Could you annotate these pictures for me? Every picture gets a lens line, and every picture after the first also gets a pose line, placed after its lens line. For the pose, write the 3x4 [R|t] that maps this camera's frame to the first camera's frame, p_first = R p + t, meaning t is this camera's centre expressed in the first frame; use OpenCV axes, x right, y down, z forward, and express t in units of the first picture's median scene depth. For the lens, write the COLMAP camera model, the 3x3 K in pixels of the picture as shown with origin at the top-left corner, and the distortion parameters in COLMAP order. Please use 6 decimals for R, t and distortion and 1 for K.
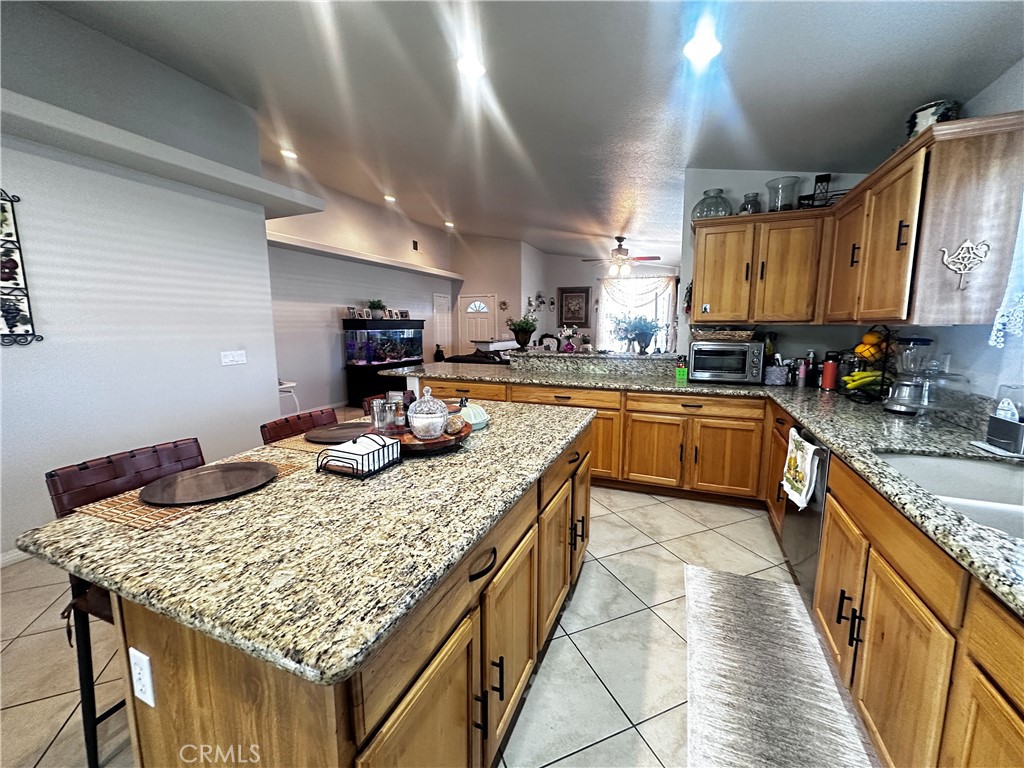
lens RADIAL K [[410.0, 0, 510.2], [0, 410.0, 381.6], [0, 0, 1]] dist [0.000274, 0.000871]
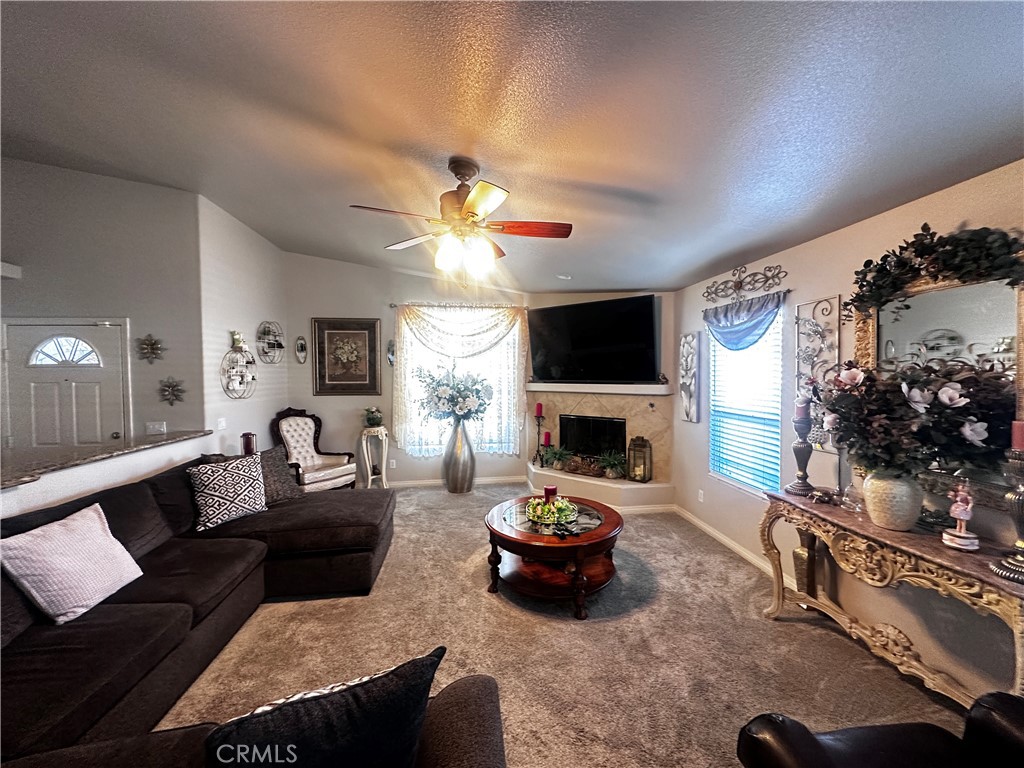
lens RADIAL K [[410.0, 0, 510.2], [0, 410.0, 381.6], [0, 0, 1]] dist [0.000274, 0.000871]
pose [[0.874746, -0.016745, 0.484292, 0.091320], [0.073159, 0.992511, -0.097825, -0.090228], [-0.479027, 0.121003, 0.869420, 0.490553]]
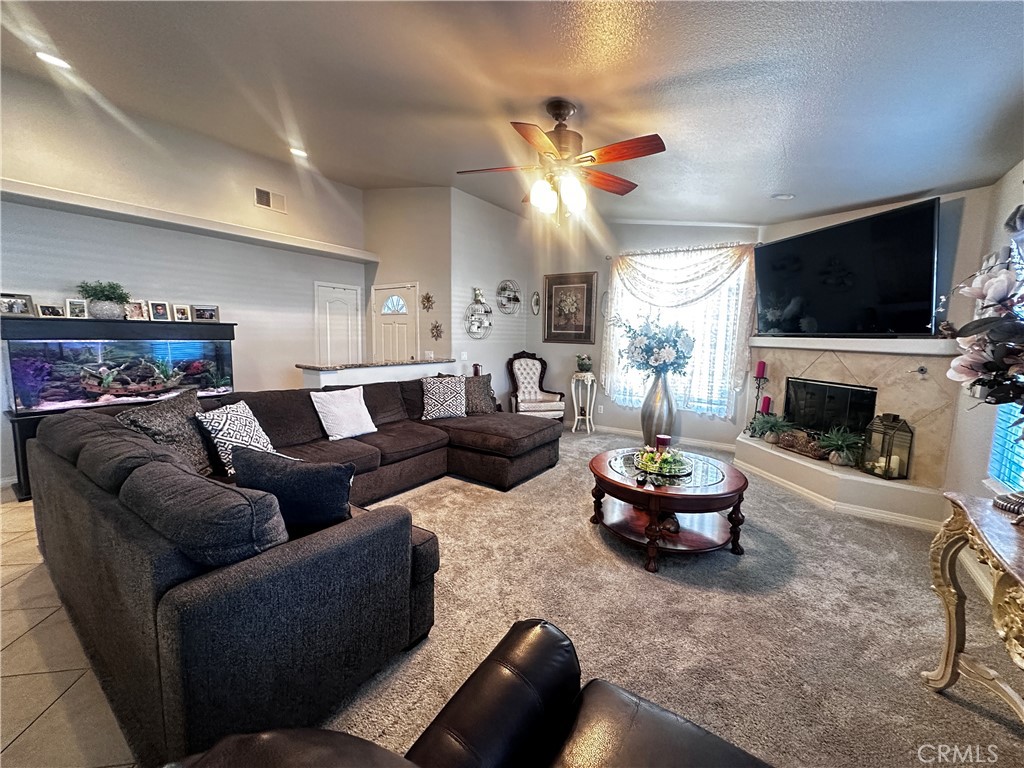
lens RADIAL K [[410.0, 0, 510.2], [0, 410.0, 381.6], [0, 0, 1]] dist [0.000274, 0.000871]
pose [[0.974782, 0.045649, -0.218439, 0.225126], [-0.050897, 0.998533, -0.018454, -0.066869], [0.217276, 0.029107, 0.975676, 0.450745]]
